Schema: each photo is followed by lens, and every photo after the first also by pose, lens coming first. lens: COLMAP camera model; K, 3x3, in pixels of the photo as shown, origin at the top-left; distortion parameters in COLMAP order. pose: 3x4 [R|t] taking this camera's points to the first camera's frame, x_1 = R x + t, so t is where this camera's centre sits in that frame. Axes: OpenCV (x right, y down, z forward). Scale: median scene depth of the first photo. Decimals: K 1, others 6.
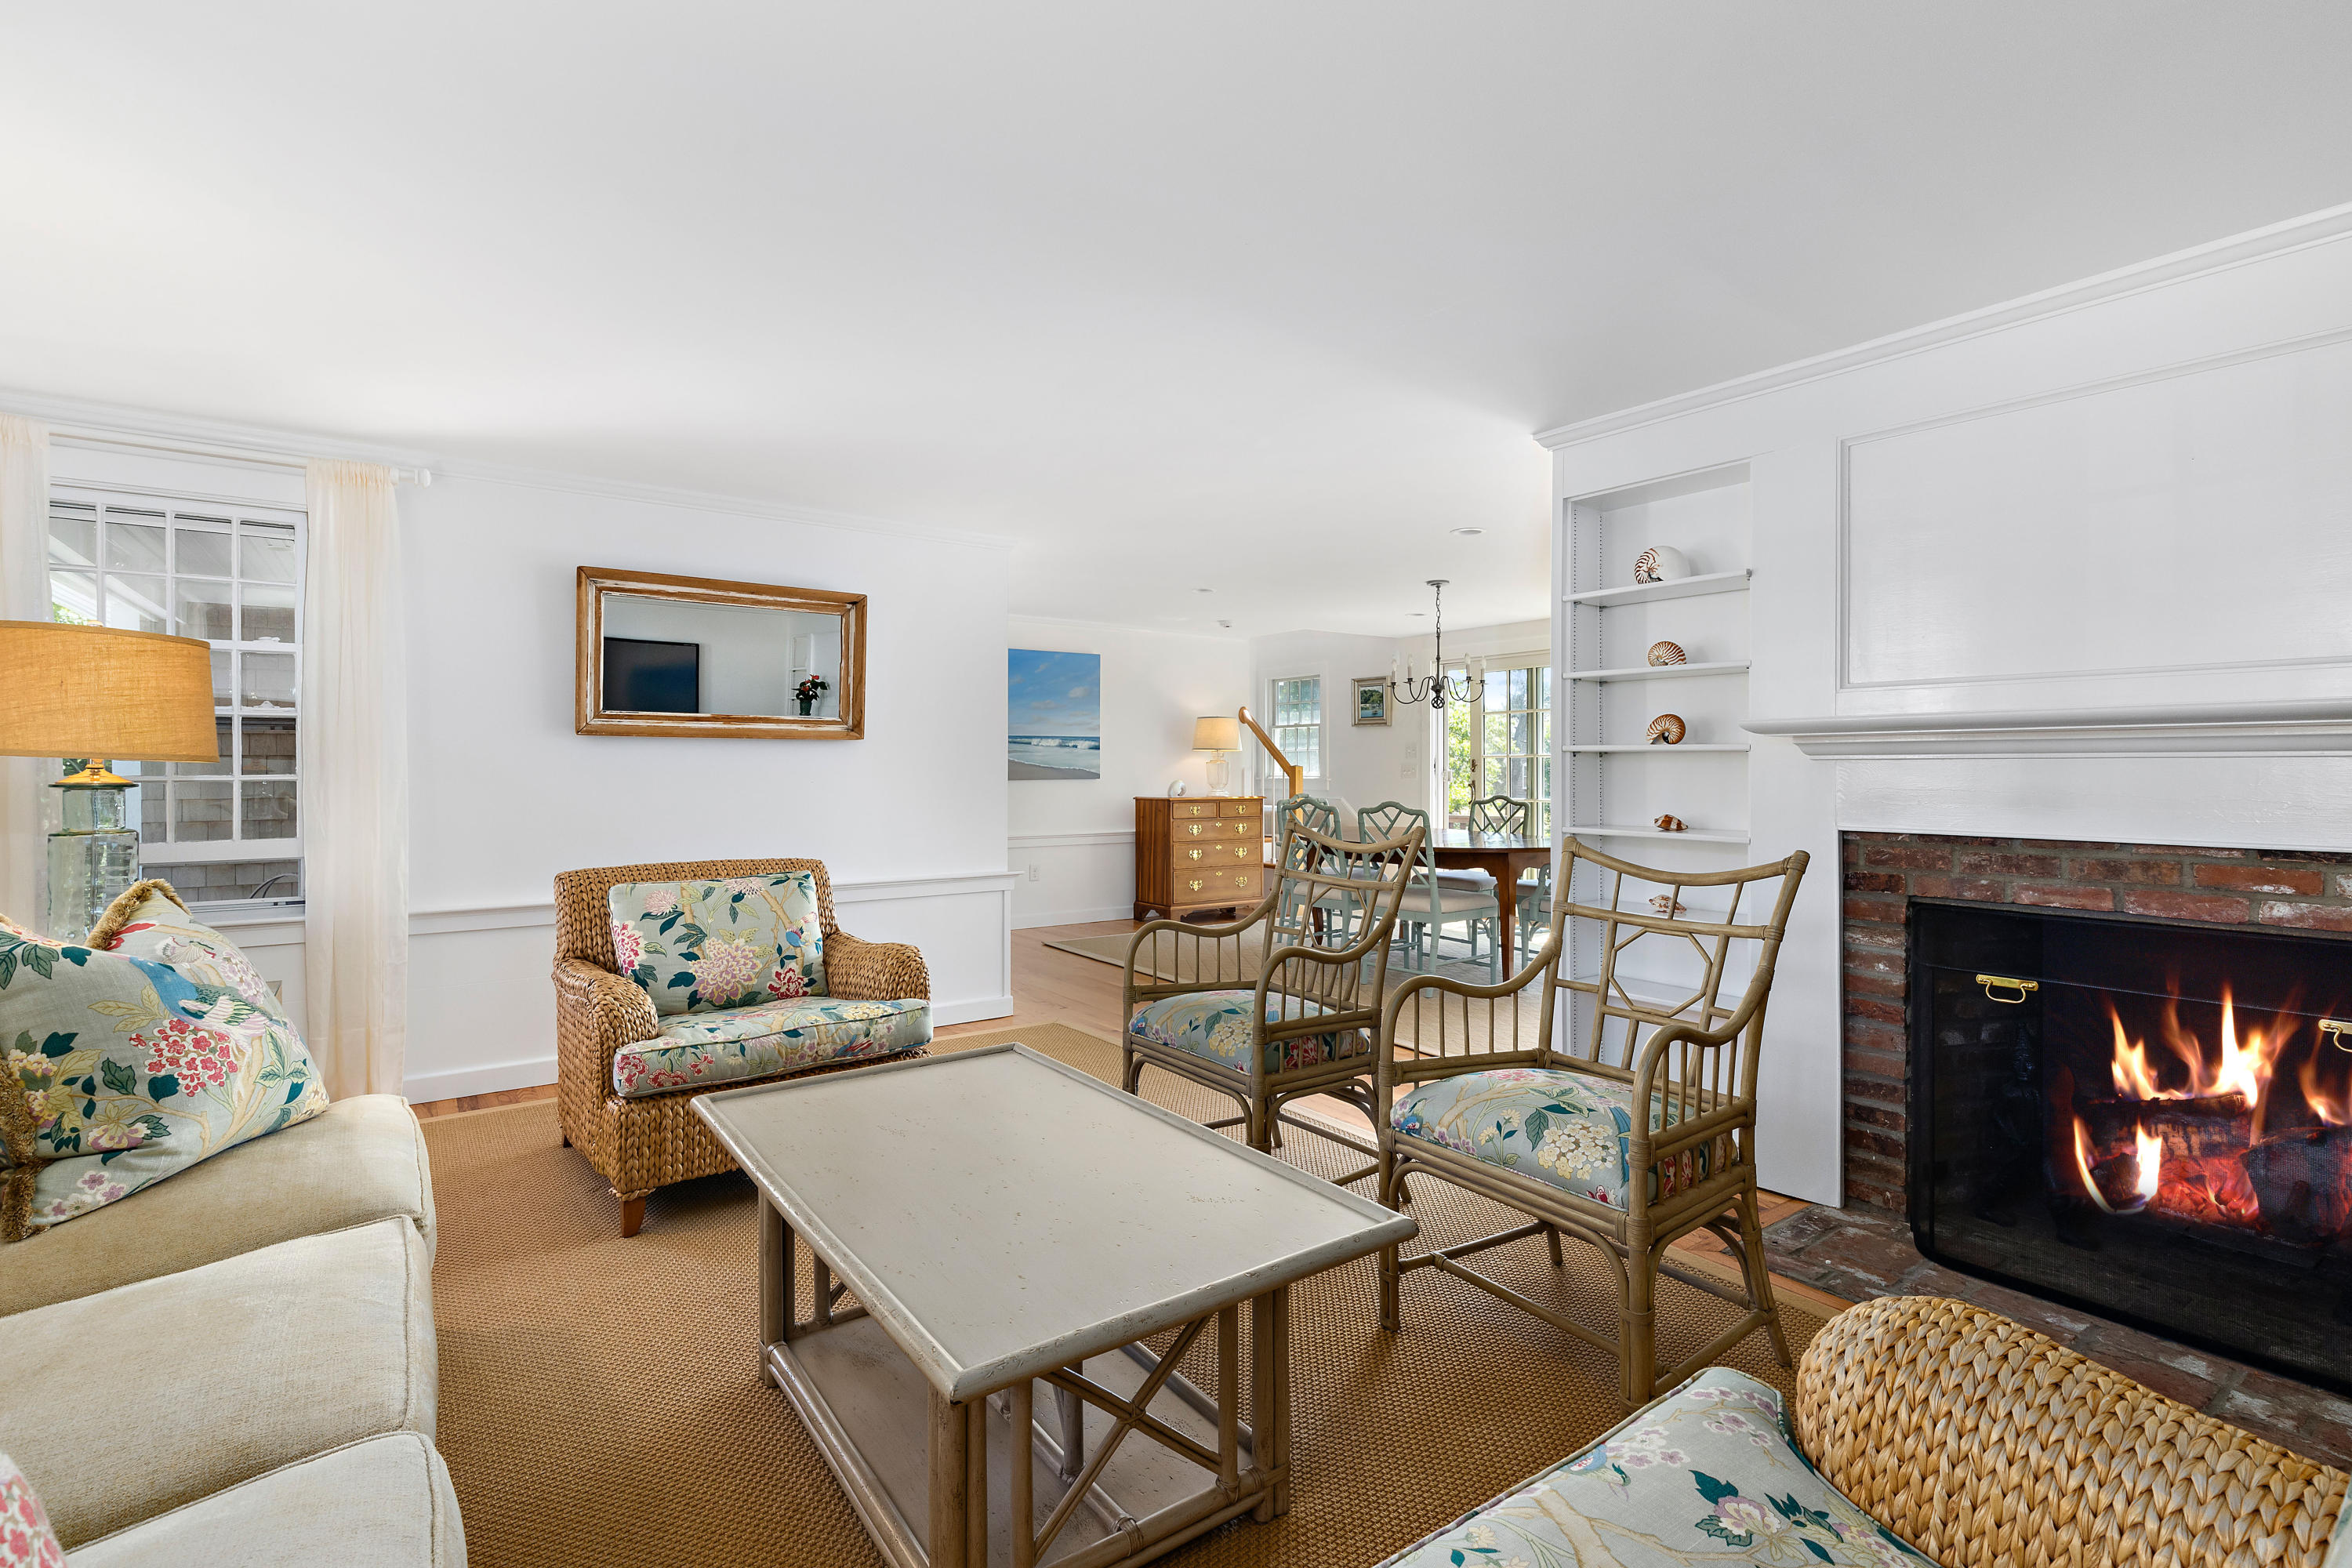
lens RADIAL K [[1080.8, 0, 1173.5], [0, 1080.8, 781.0], [0, 0, 1]] dist [-0.000125, 0.000095]
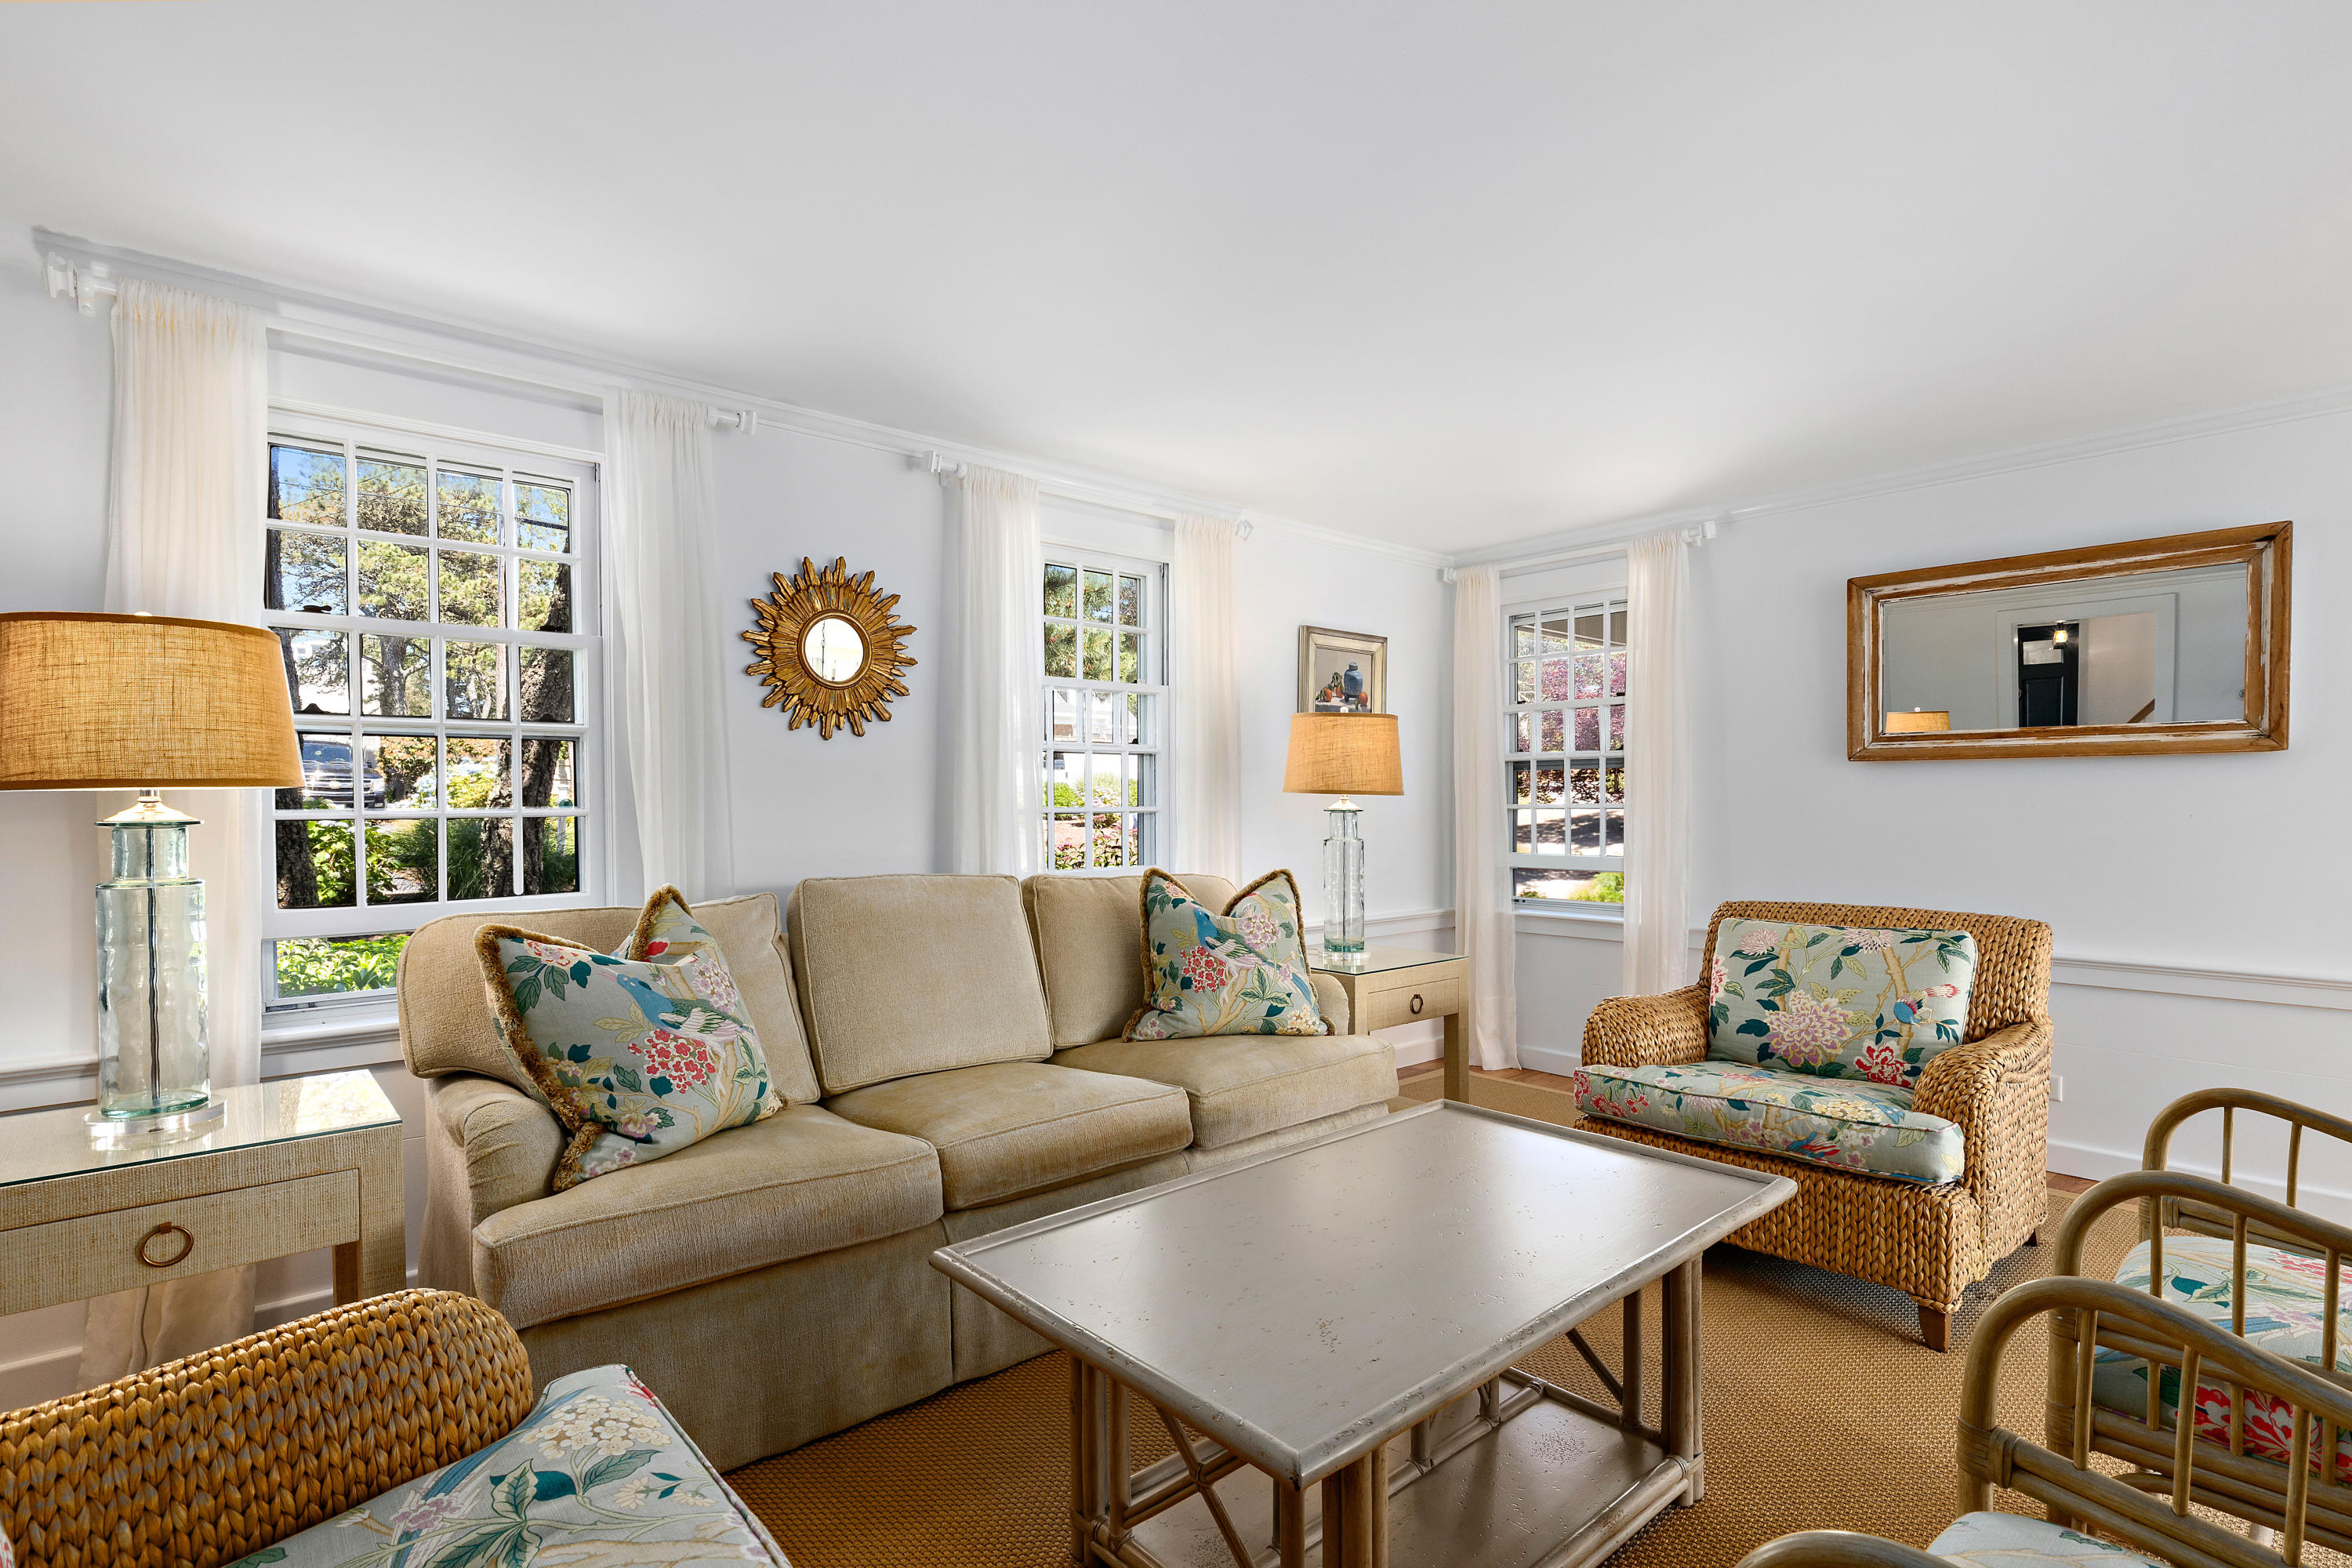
lens RADIAL K [[1135.5, 0, 1196.7], [0, 1135.5, 828.8], [0, 0, 1]] dist [0.001007, 0.000332]
pose [[0.094382, 0.023957, -0.995248, 0.450482], [-0.006371, 0.999704, 0.023461, -0.005161], [0.995516, 0.004126, 0.094507, 0.426308]]
